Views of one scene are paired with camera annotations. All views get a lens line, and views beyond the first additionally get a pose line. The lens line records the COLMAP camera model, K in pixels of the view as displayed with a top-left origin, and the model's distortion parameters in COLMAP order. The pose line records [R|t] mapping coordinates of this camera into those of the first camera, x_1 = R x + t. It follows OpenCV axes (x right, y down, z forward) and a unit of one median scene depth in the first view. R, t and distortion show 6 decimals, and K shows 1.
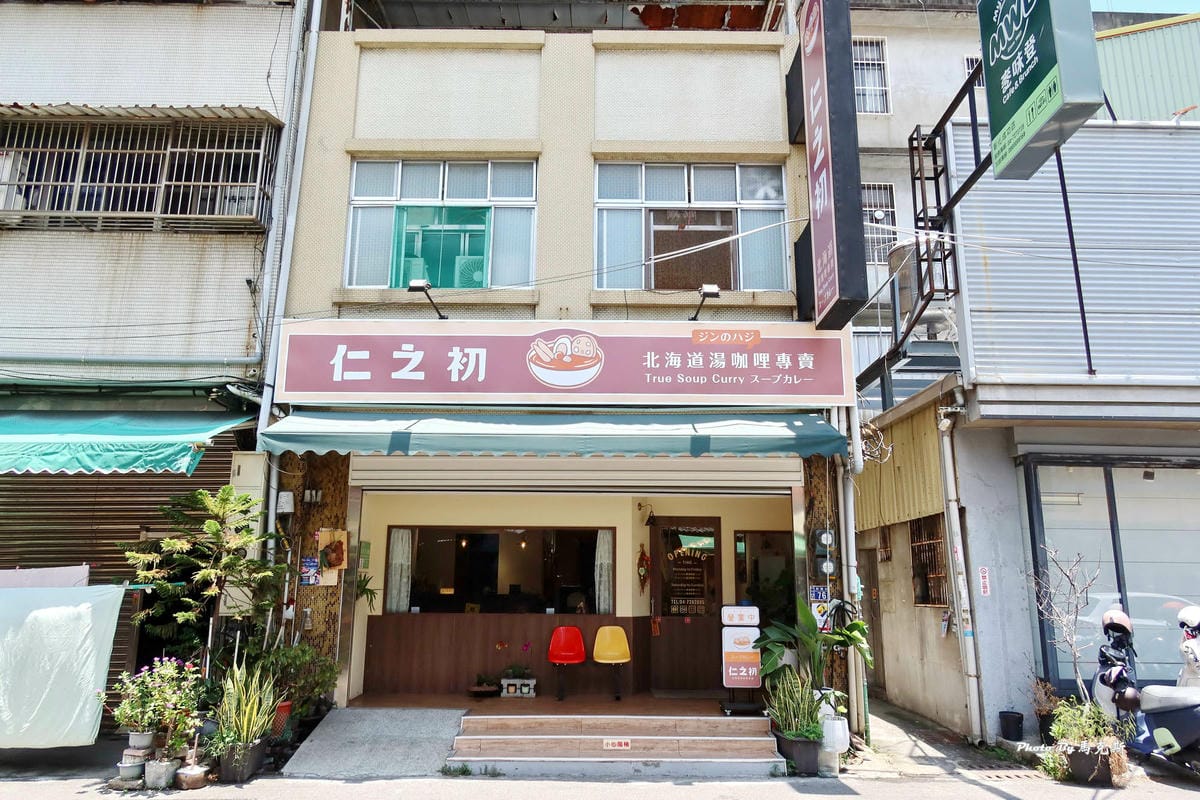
lens RADIAL K [[826.8, 0, 600.0], [0, 826.8, 400.0], [0, 0, 1]] dist [-0.004767, -0.000600]
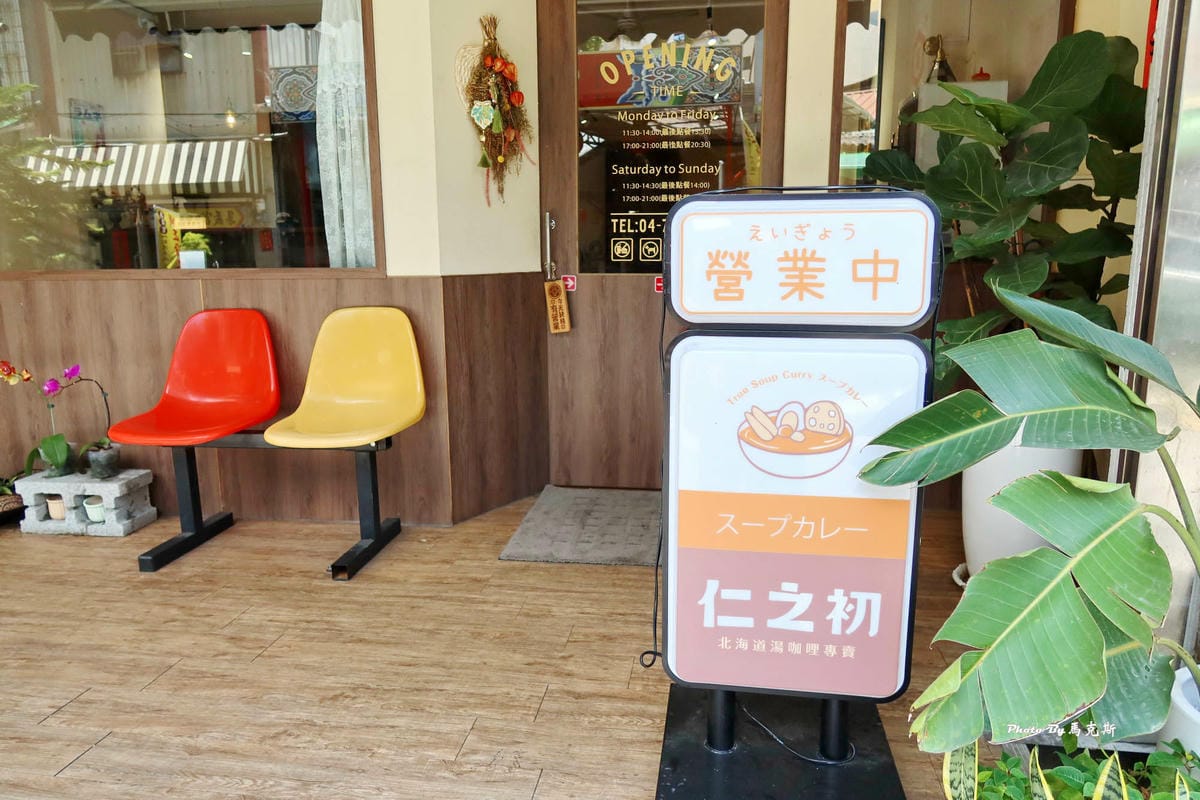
lens RADIAL K [[826.8, 0, 600.0], [0, 826.8, 400.0], [0, 0, 1]] dist [-0.004767, -0.000600]
pose [[0.988893, 0.011240, -0.148204, 0.140874], [0.048497, 0.918158, 0.393235, 0.200618], [0.140495, -0.396054, 0.907415, 0.763637]]
